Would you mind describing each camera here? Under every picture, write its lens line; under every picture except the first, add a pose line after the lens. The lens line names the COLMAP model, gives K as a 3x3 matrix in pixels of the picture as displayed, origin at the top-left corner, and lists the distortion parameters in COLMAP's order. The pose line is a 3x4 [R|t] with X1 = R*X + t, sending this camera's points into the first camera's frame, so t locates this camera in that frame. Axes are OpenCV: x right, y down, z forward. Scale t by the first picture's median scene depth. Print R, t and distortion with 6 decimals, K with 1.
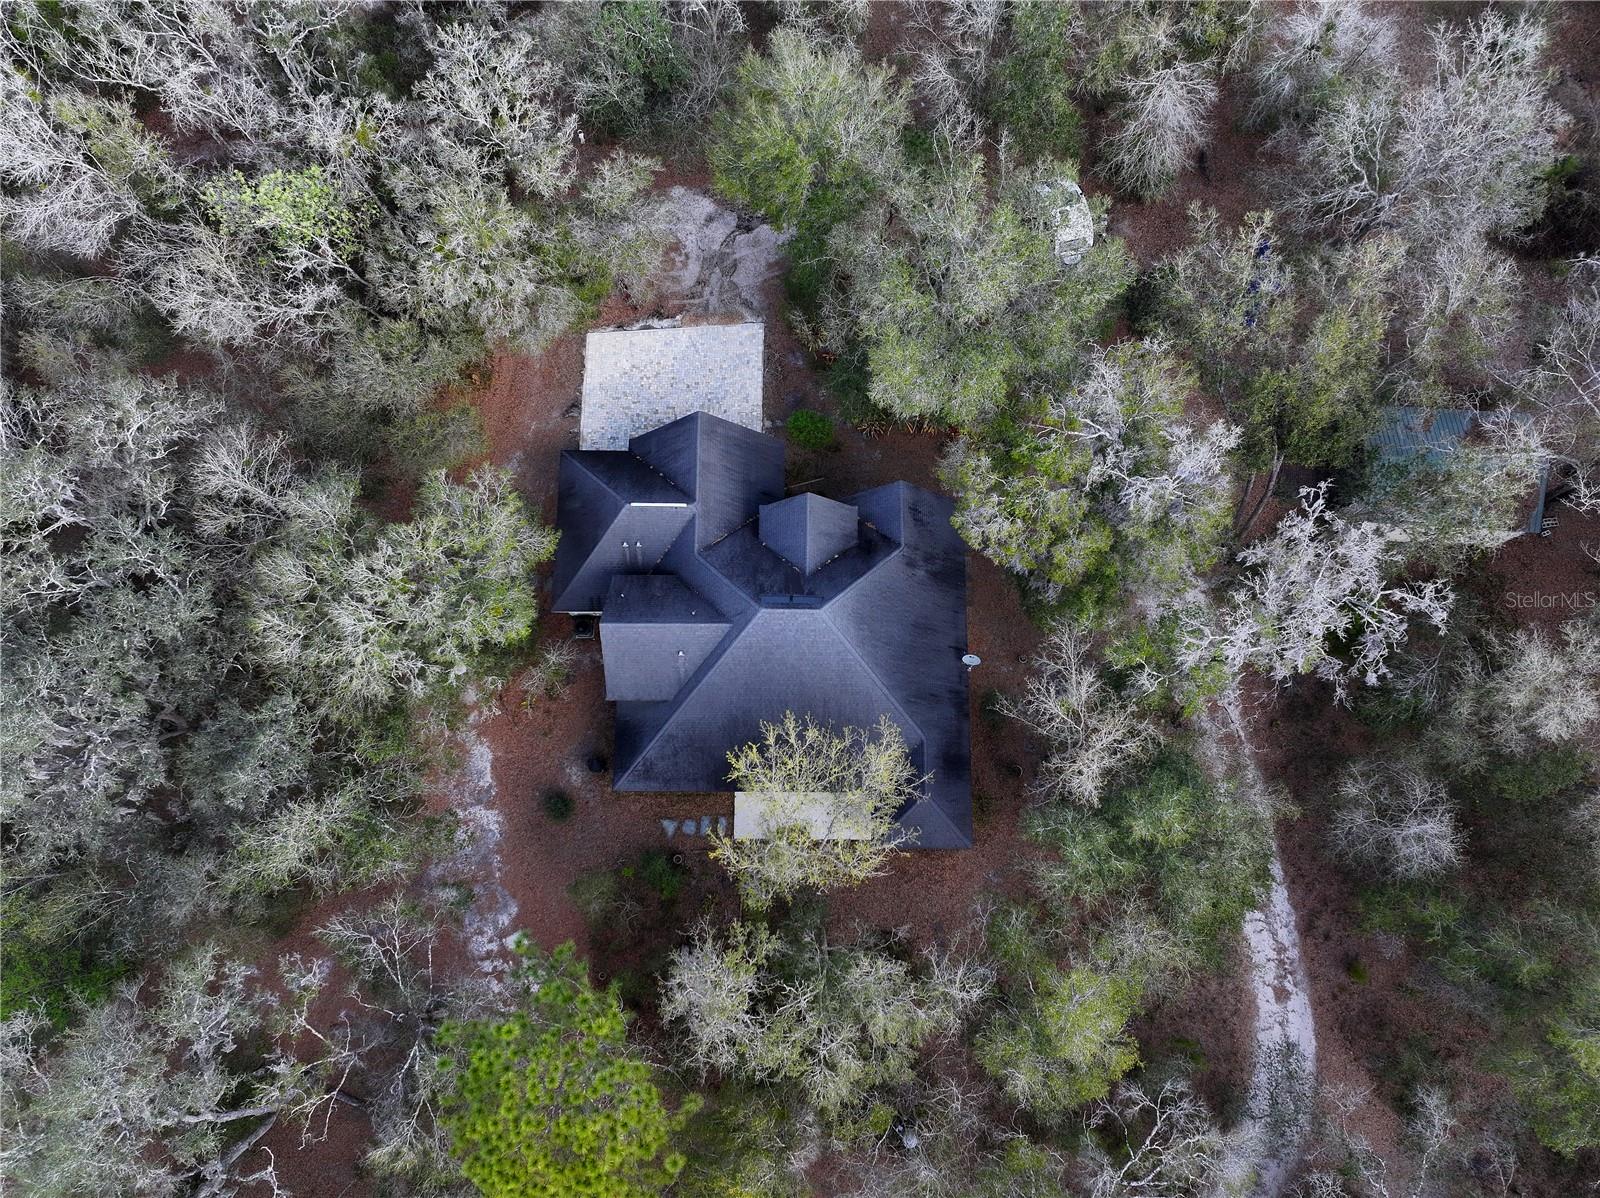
lens RADIAL K [[1131.2, 0, 798.0], [0, 1131.2, 592.9], [0, 0, 1]] dist [0.004271, 0.009241]
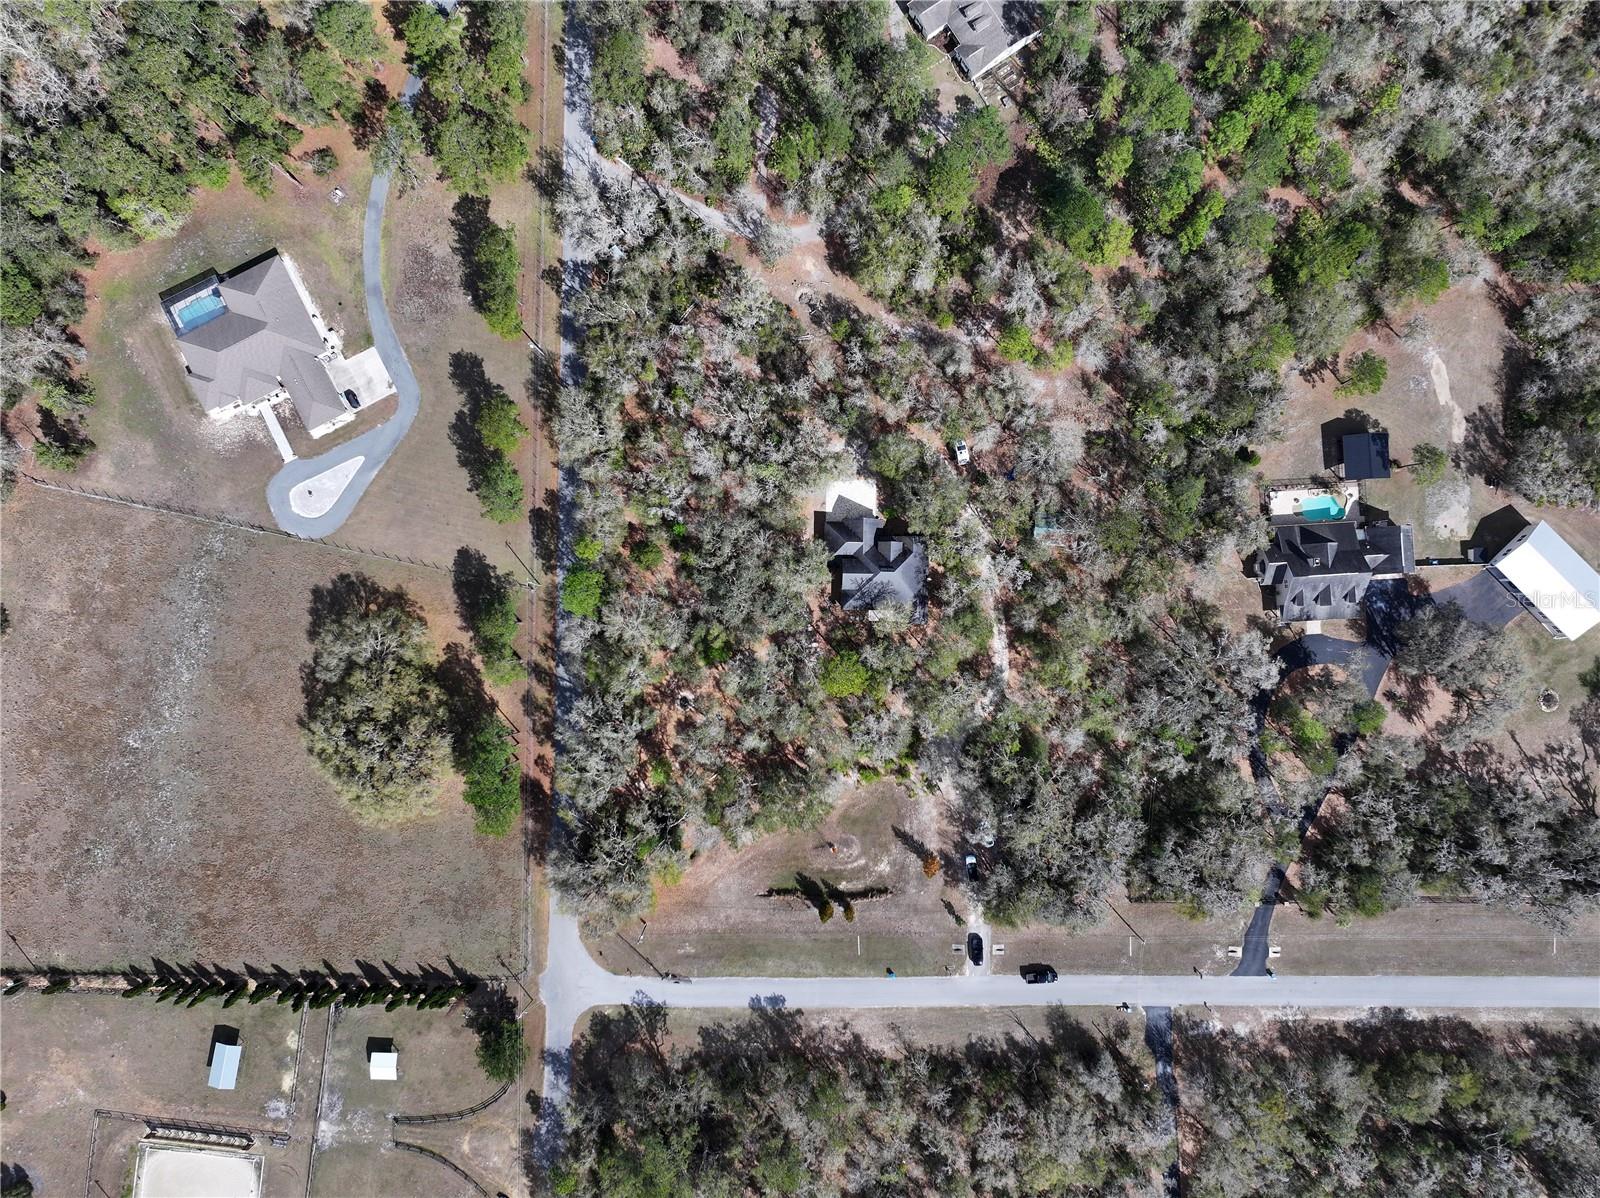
lens RADIAL K [[1131.2, 0, 797.4], [0, 1131.2, 599.1], [0, 0, 1]] dist [0.004271, 0.009241]
pose [[0.997105, -0.005830, -0.075810, -0.020729], [0.021262, 0.978660, 0.204385, -0.732995], [0.073000, -0.205405, 0.975951, -3.094783]]
